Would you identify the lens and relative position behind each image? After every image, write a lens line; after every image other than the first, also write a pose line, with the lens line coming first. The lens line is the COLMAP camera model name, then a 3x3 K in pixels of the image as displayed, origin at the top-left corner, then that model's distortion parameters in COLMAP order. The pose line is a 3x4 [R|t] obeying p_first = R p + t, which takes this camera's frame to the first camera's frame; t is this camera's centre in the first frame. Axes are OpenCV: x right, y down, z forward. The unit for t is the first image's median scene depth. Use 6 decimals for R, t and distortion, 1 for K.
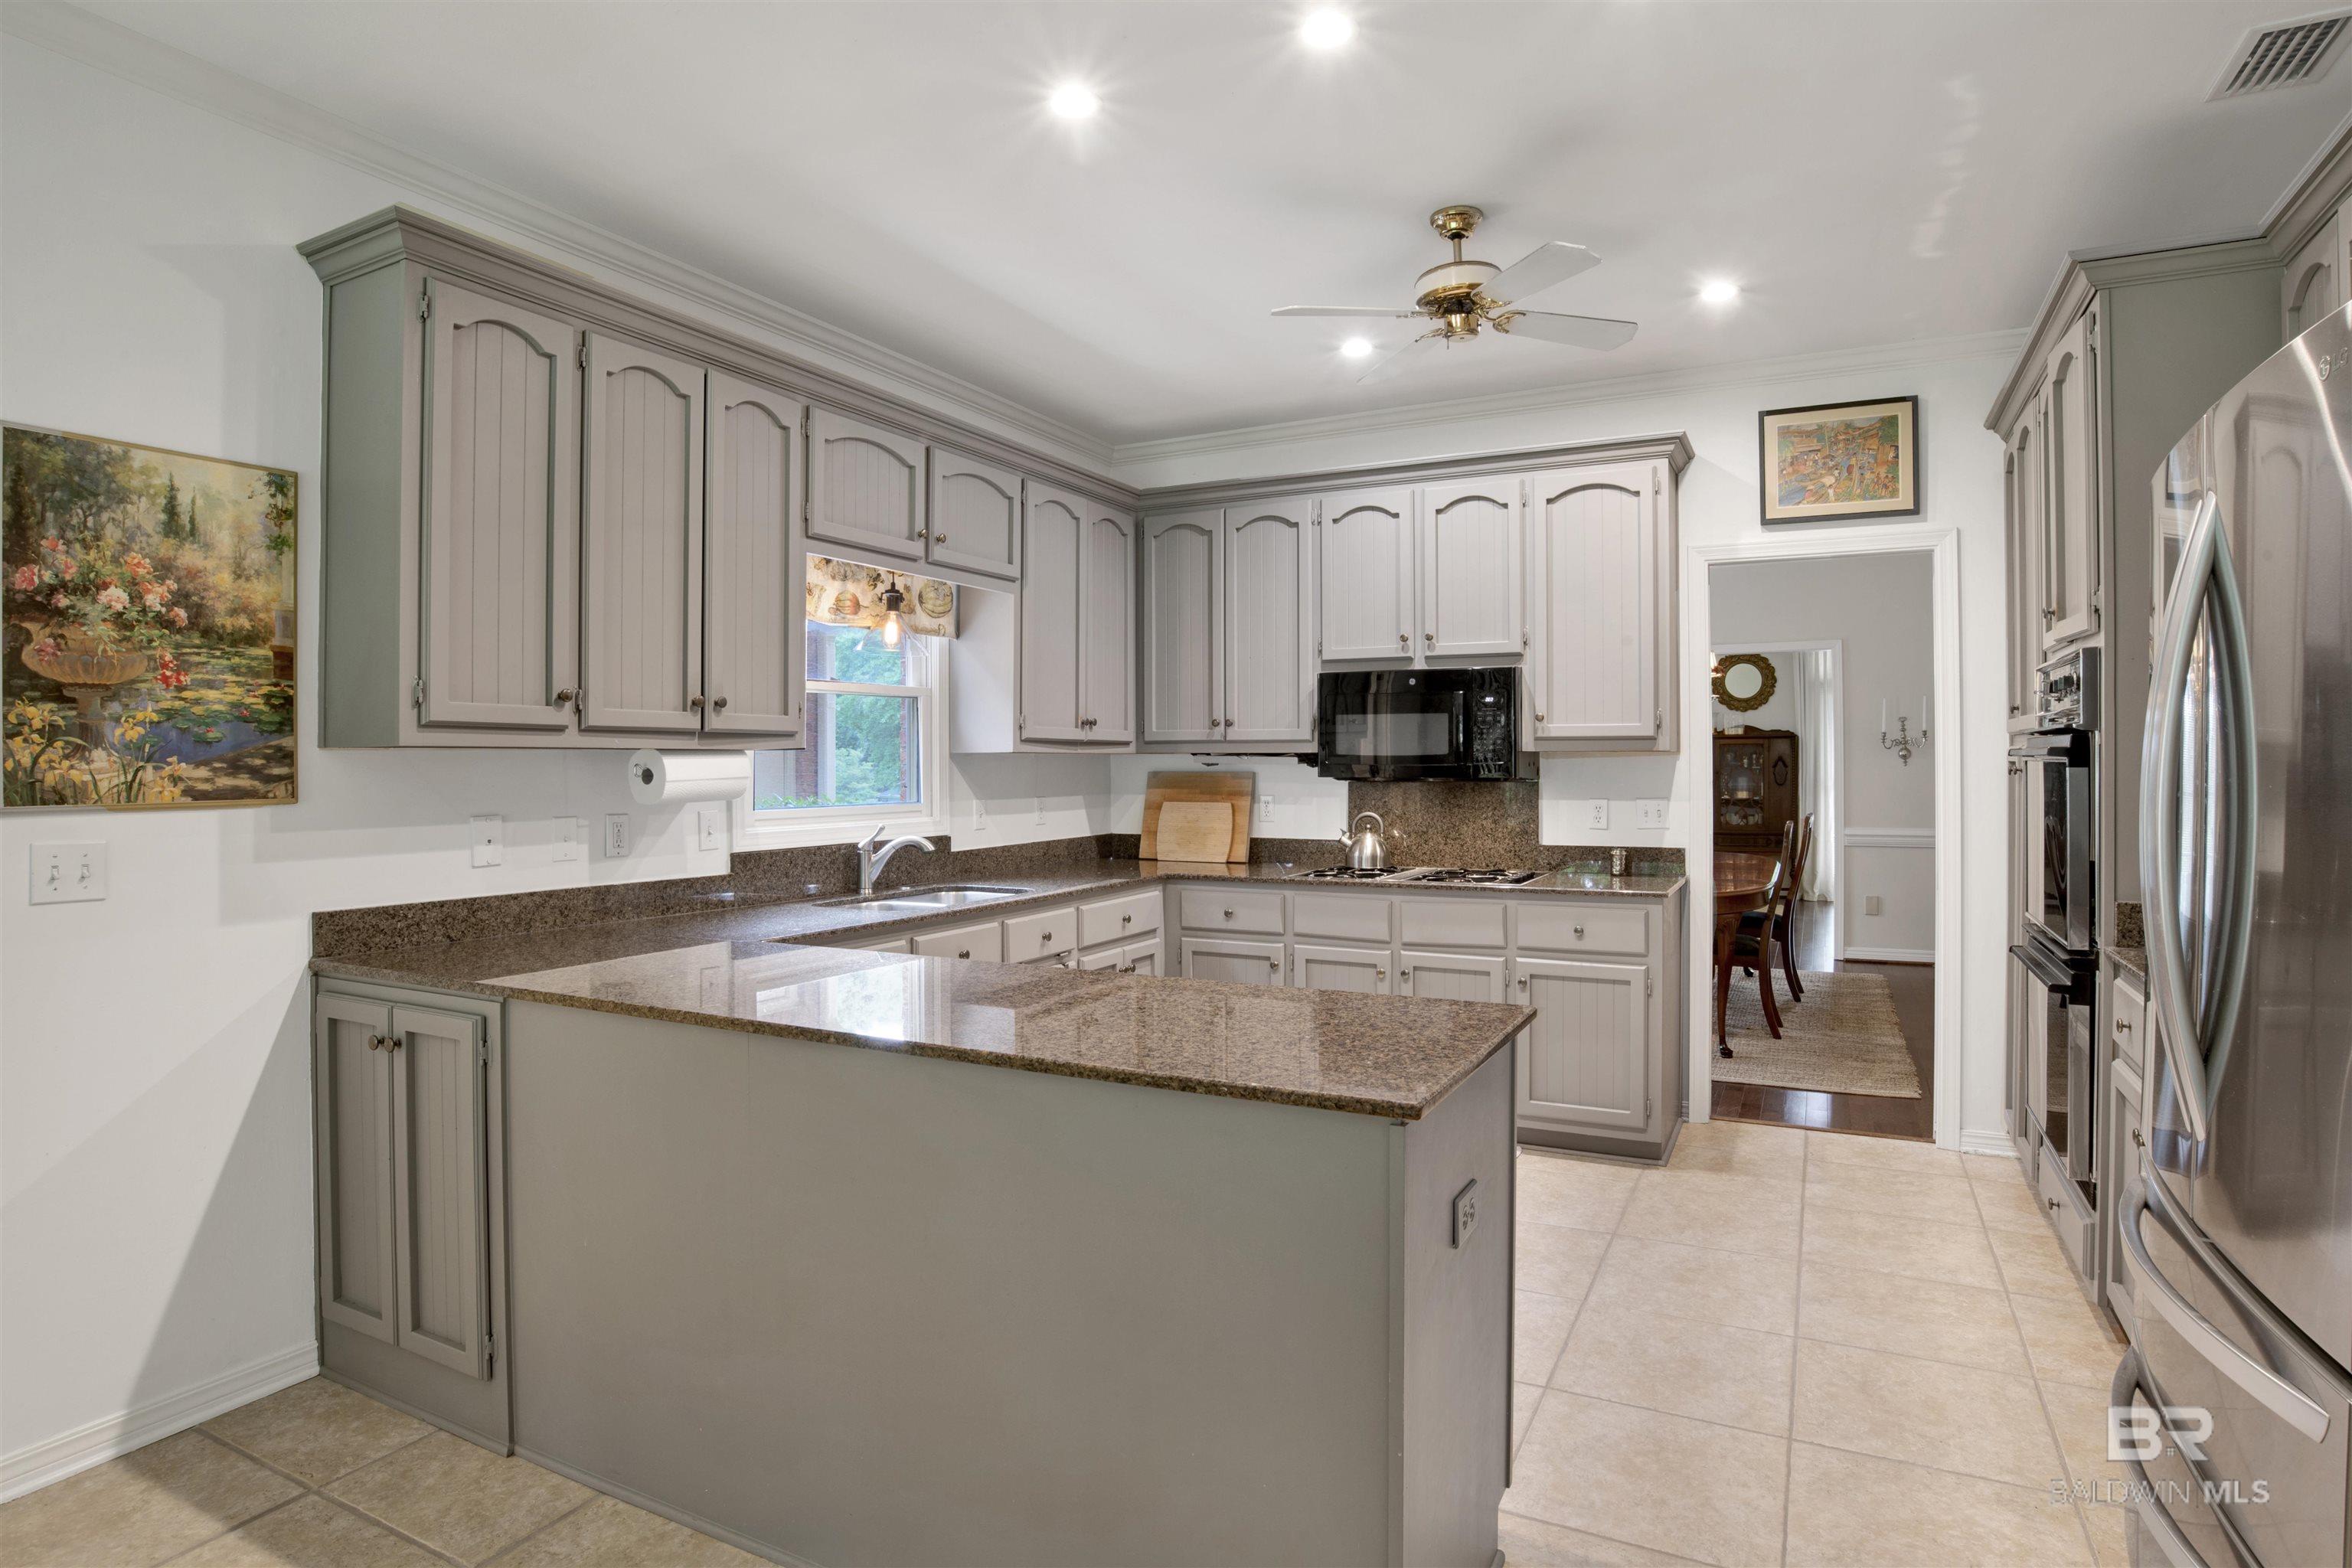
lens RADIAL K [[1240.9, 0, 1219.5], [0, 1240.9, 770.0], [0, 0, 1]] dist [-0.071964, 0.025753]
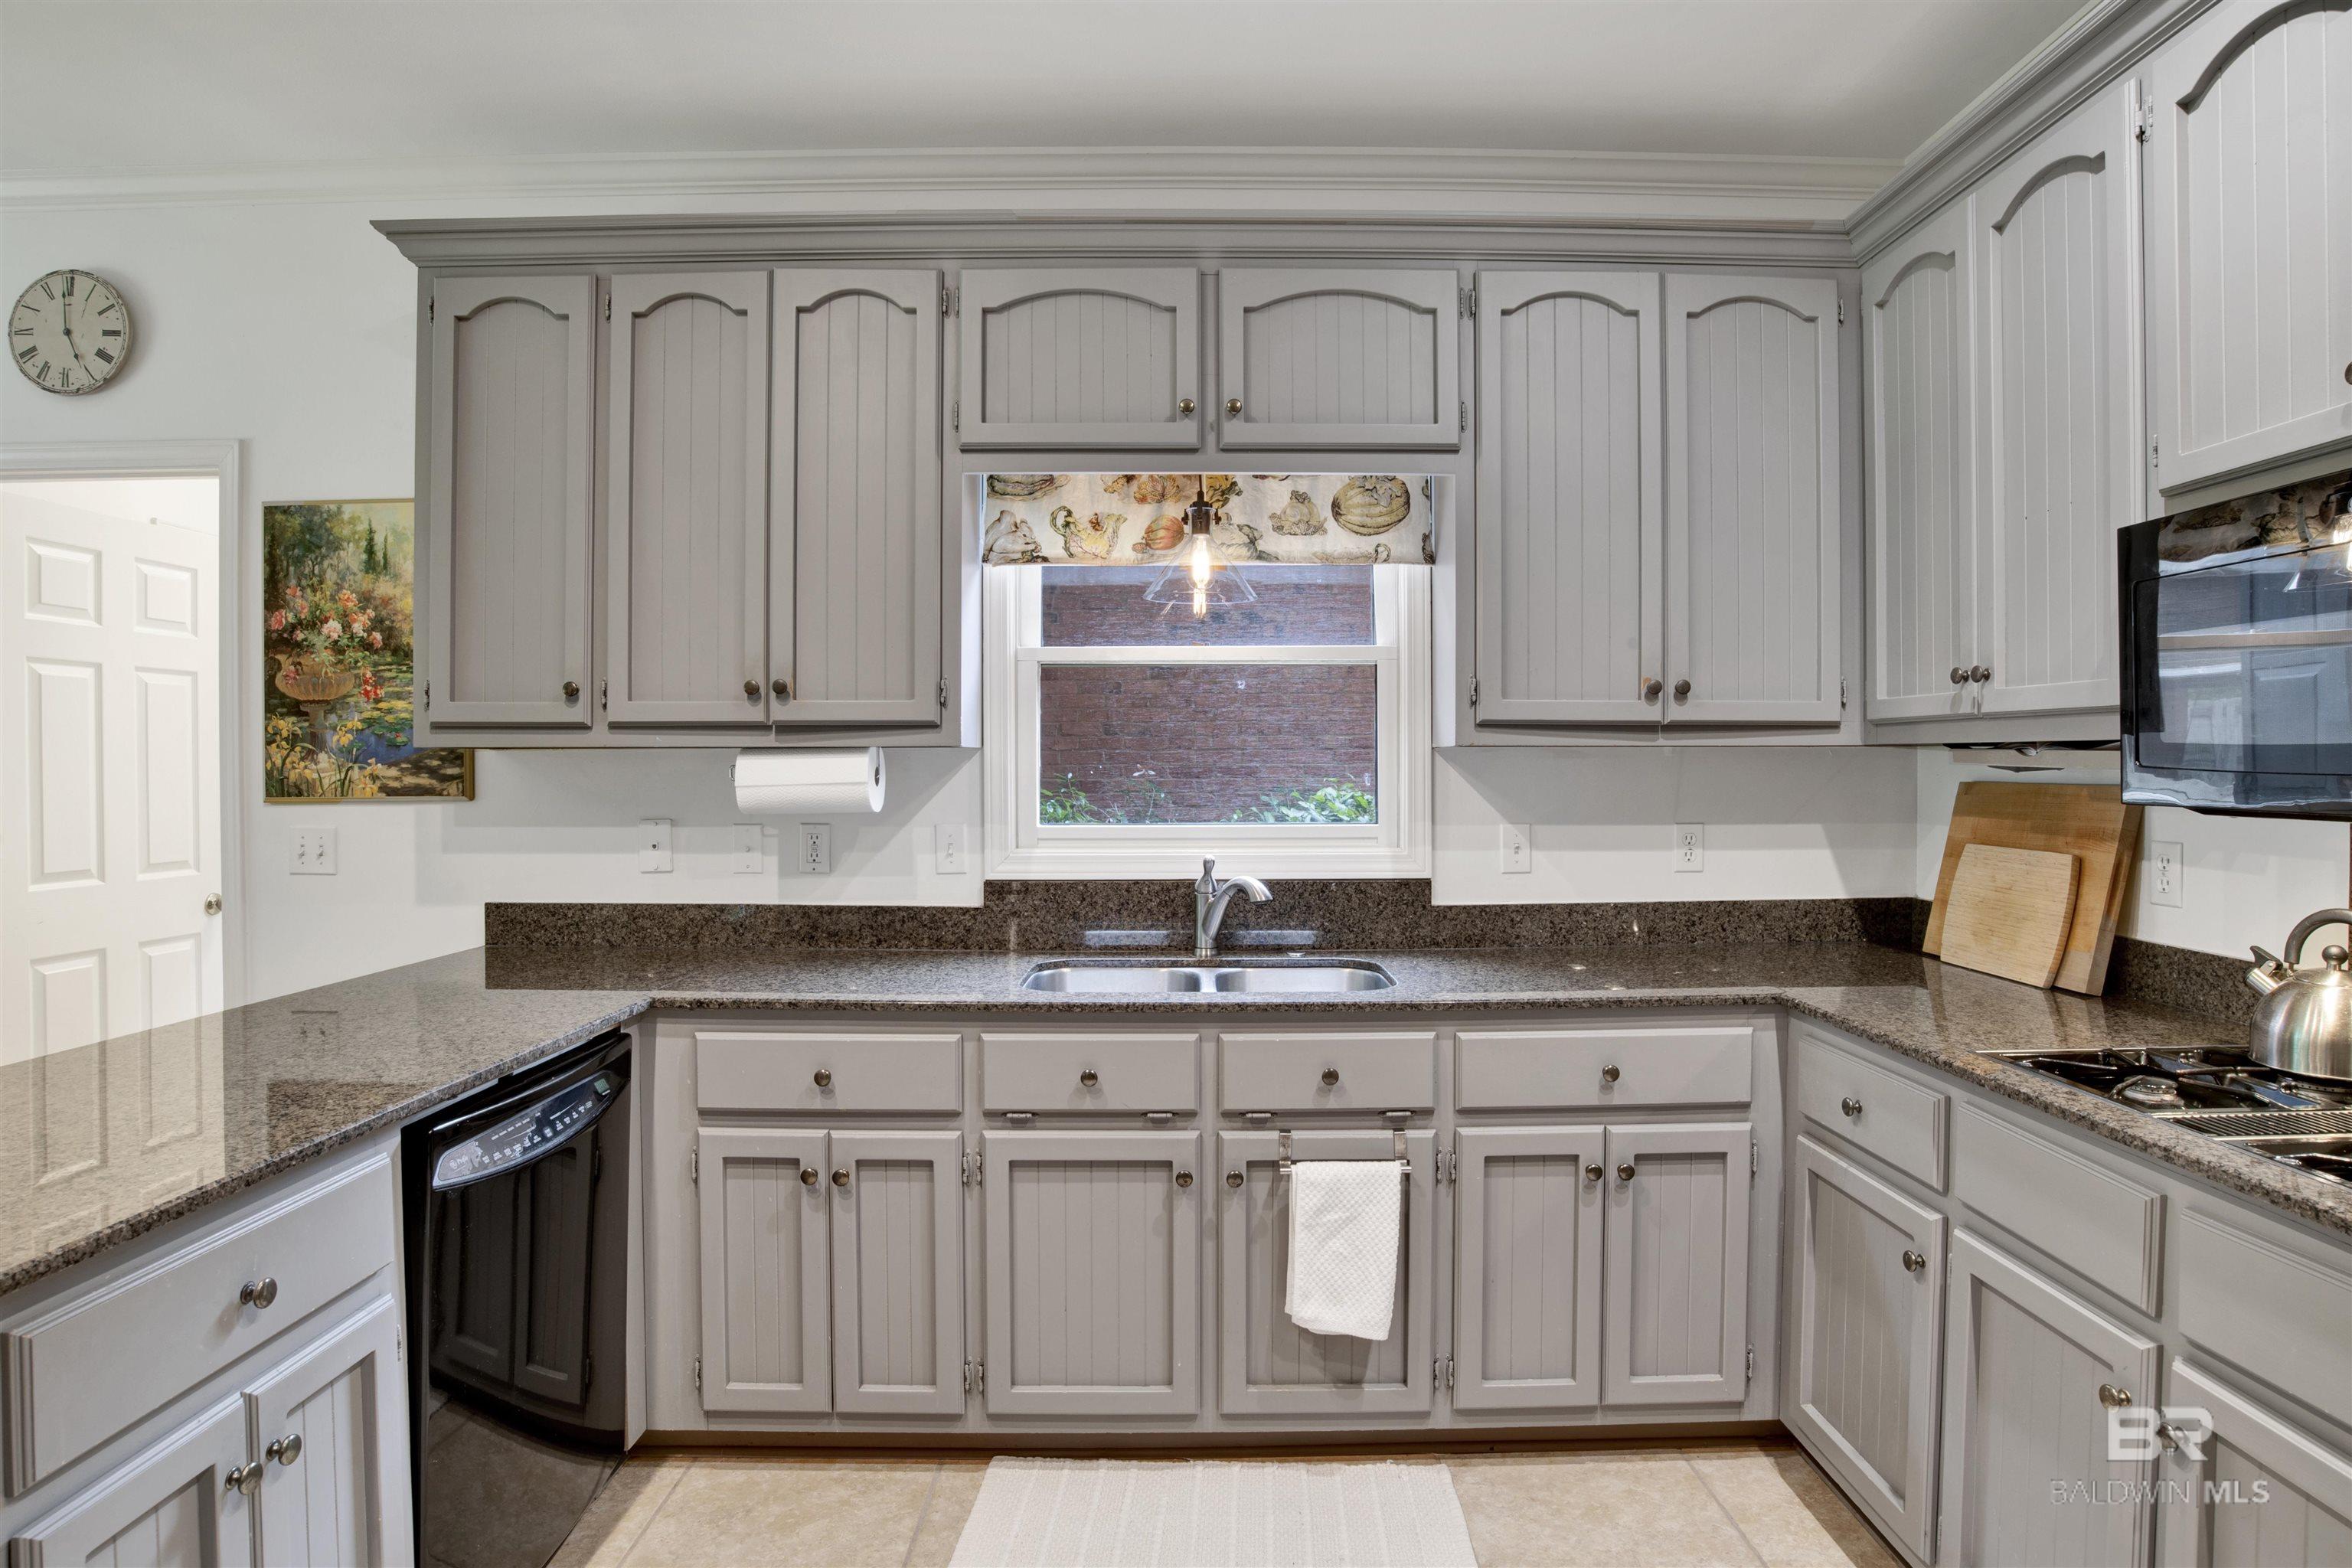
lens RADIAL K [[1240.9, 0, 1219.5], [0, 1240.9, 770.0], [0, 0, 1]] dist [-0.071964, 0.025753]
pose [[0.456162, 0.005946, -0.889877, 0.555937], [-0.004534, 0.999980, 0.004358, -0.008658], [0.889885, 0.002047, 0.456180, 1.179518]]
